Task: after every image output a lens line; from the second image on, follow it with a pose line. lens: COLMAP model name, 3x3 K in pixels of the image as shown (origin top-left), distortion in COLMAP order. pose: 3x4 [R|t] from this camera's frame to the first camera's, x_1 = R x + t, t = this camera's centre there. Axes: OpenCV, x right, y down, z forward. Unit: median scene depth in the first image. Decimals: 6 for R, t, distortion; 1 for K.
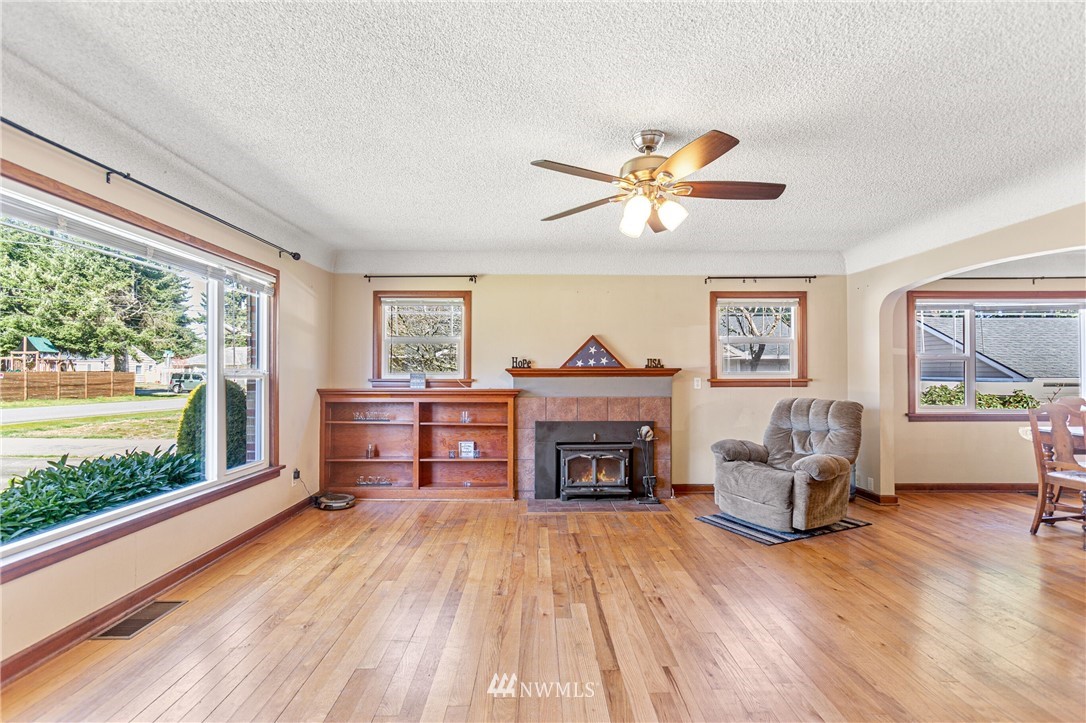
lens RADIAL K [[493.4, 0, 549.2], [0, 493.4, 370.3], [0, 0, 1]] dist [-0.011344, 0.003104]
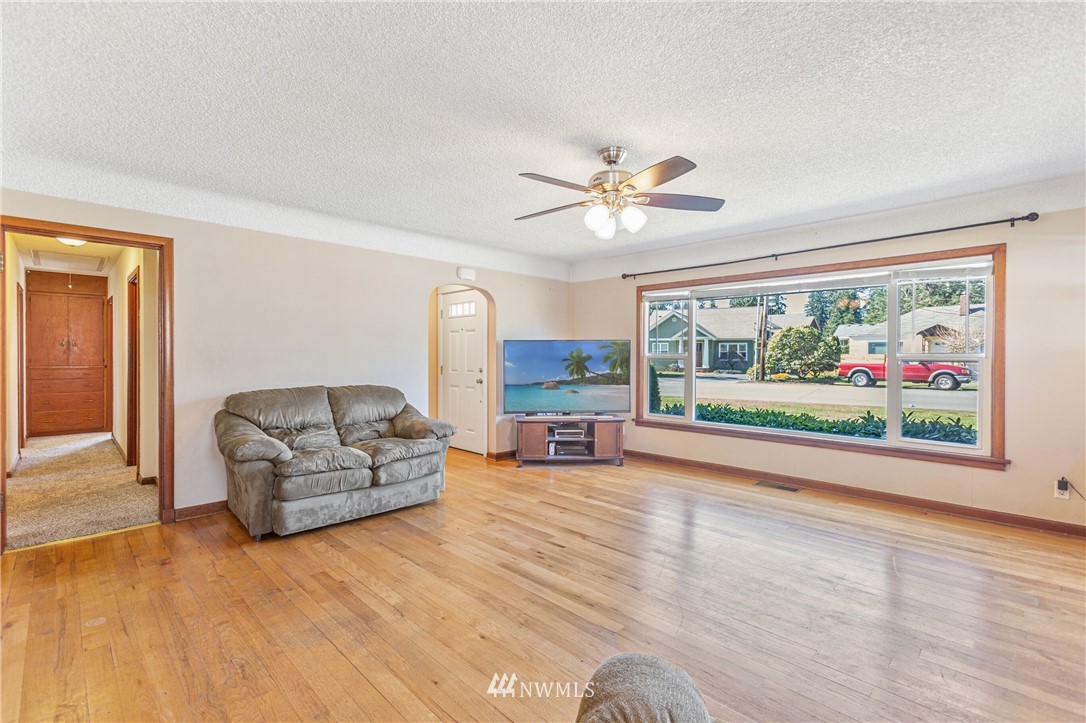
lens RADIAL K [[495.0, 0, 530.4], [0, 495.0, 358.1], [0, 0, 1]] dist [-0.015823, 0.011254]
pose [[-0.735124, -0.001001, -0.677932, 0.571040], [0.001783, 0.999993, -0.003409, 0.007478], [0.677931, -0.003715, -0.735116, 0.868085]]
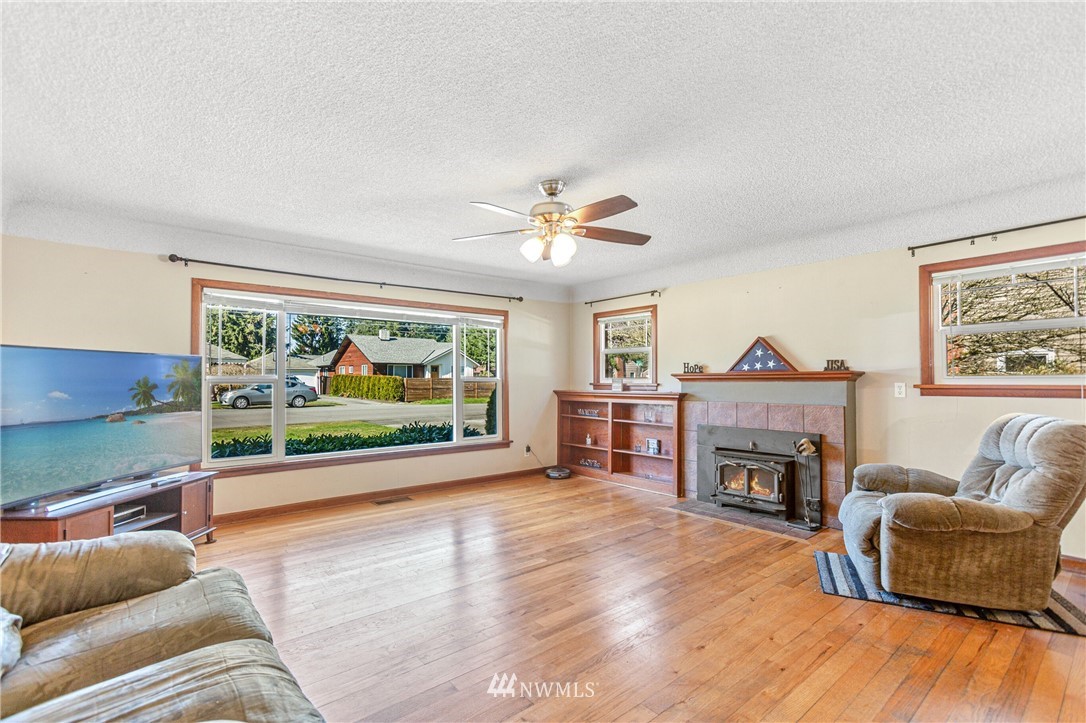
lens RADIAL K [[495.0, 0, 550.6], [0, 495.0, 371.2], [0, 0, 1]] dist [-0.015823, 0.011254]
pose [[0.631106, -0.015549, -0.775541, 0.576316], [0.010199, 0.999879, -0.011747, 0.000914], [0.775629, -0.000496, 0.631188, 0.110148]]
